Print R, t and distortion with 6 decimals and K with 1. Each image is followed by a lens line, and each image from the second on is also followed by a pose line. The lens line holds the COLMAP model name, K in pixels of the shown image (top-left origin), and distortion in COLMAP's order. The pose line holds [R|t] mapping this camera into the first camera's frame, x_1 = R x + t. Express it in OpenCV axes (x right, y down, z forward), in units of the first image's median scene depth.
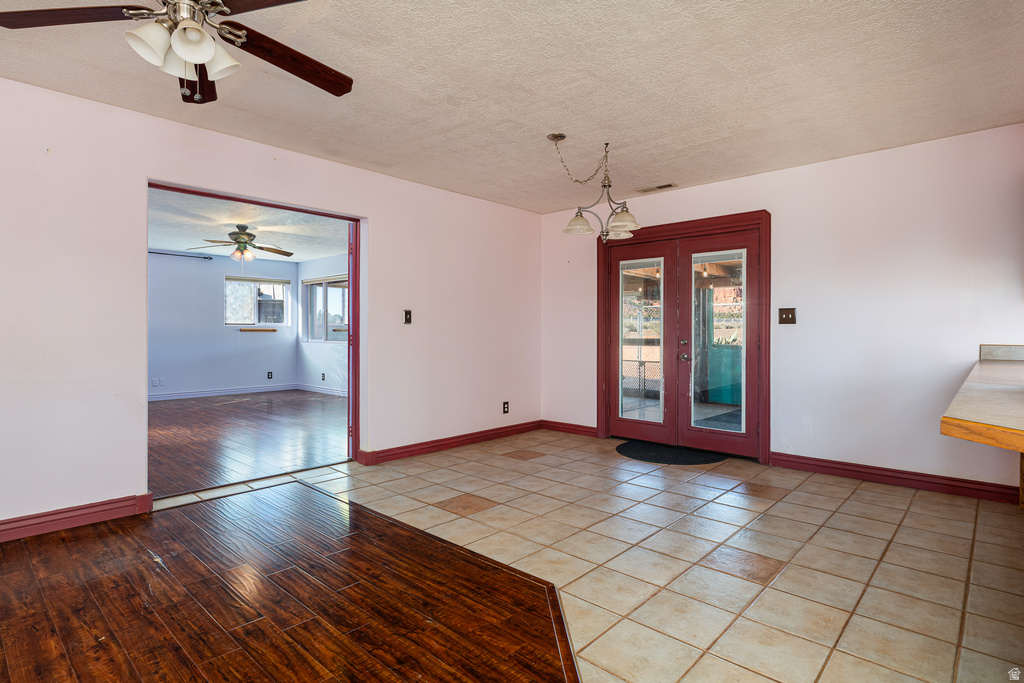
lens RADIAL K [[526.3, 0, 508.0], [0, 526.3, 334.5], [0, 0, 1]] dist [0.000852, 0.001778]
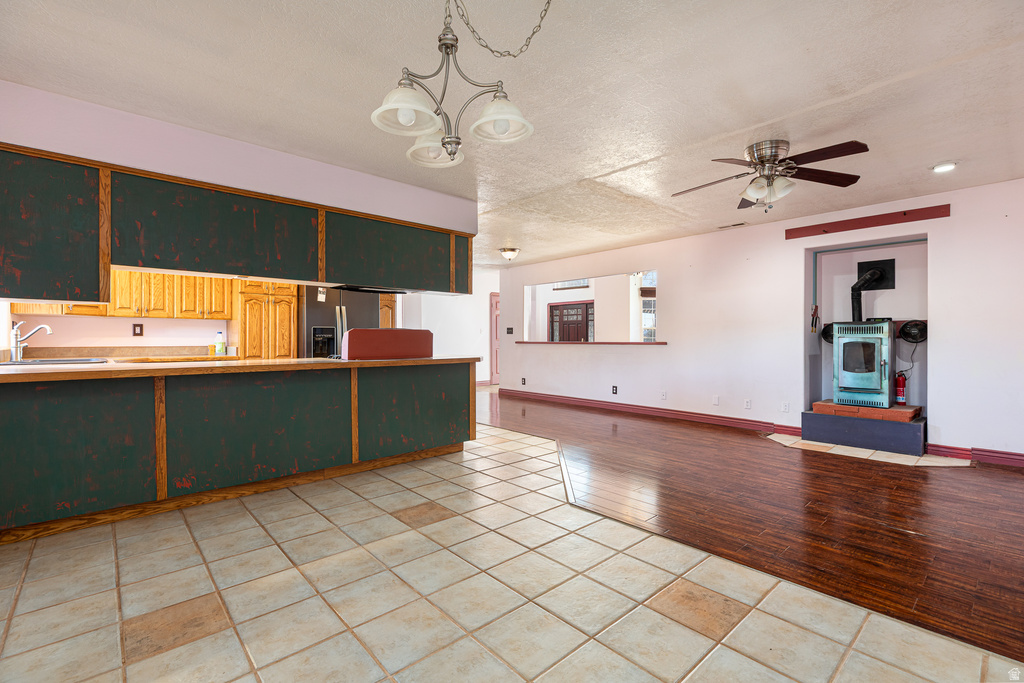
lens RADIAL K [[458.9, 0, 512.3], [0, 458.9, 341.4], [0, 0, 1]] dist [0.000955, -0.001150]
pose [[-0.996619, 0.000296, 0.082157, 0.109729], [0.001527, 0.999887, 0.014922, -0.008399], [-0.082144, 0.014997, -0.996508, 1.771082]]
